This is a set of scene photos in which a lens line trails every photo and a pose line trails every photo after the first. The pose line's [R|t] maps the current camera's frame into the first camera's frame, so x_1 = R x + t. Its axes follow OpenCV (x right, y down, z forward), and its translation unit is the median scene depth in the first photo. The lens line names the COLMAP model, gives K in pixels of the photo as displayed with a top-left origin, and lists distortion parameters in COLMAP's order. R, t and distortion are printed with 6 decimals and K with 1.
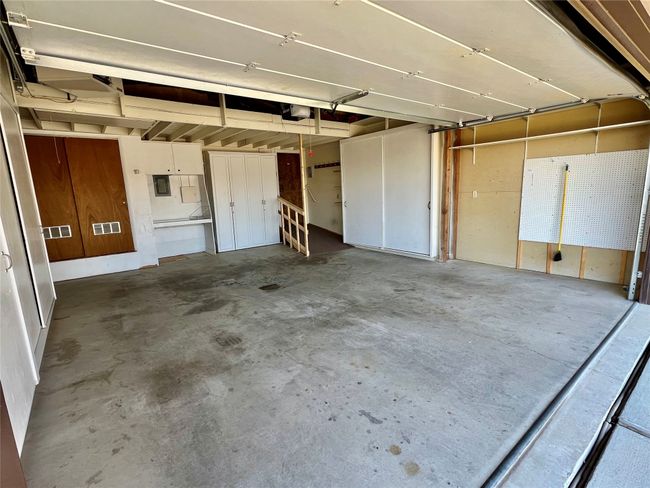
lens RADIAL K [[316.9, 0, 324.8], [0, 316.9, 244.8], [0, 0, 1]] dist [0.004180, 0.000146]
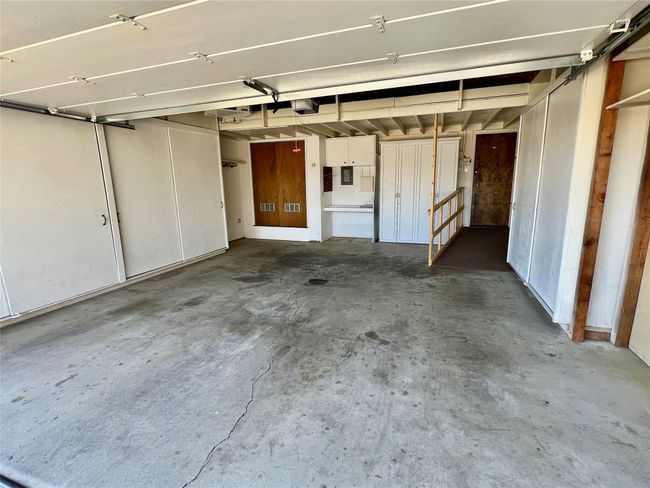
lens RADIAL K [[315.7, 0, 324.3], [0, 315.7, 243.7], [0, 0, 1]] dist [-0.001614, 0.001502]
pose [[0.532325, 0.191112, -0.824686, 0.760357], [-0.149110, 0.980120, 0.130883, -0.141298], [0.833305, 0.053296, 0.550239, 0.536150]]
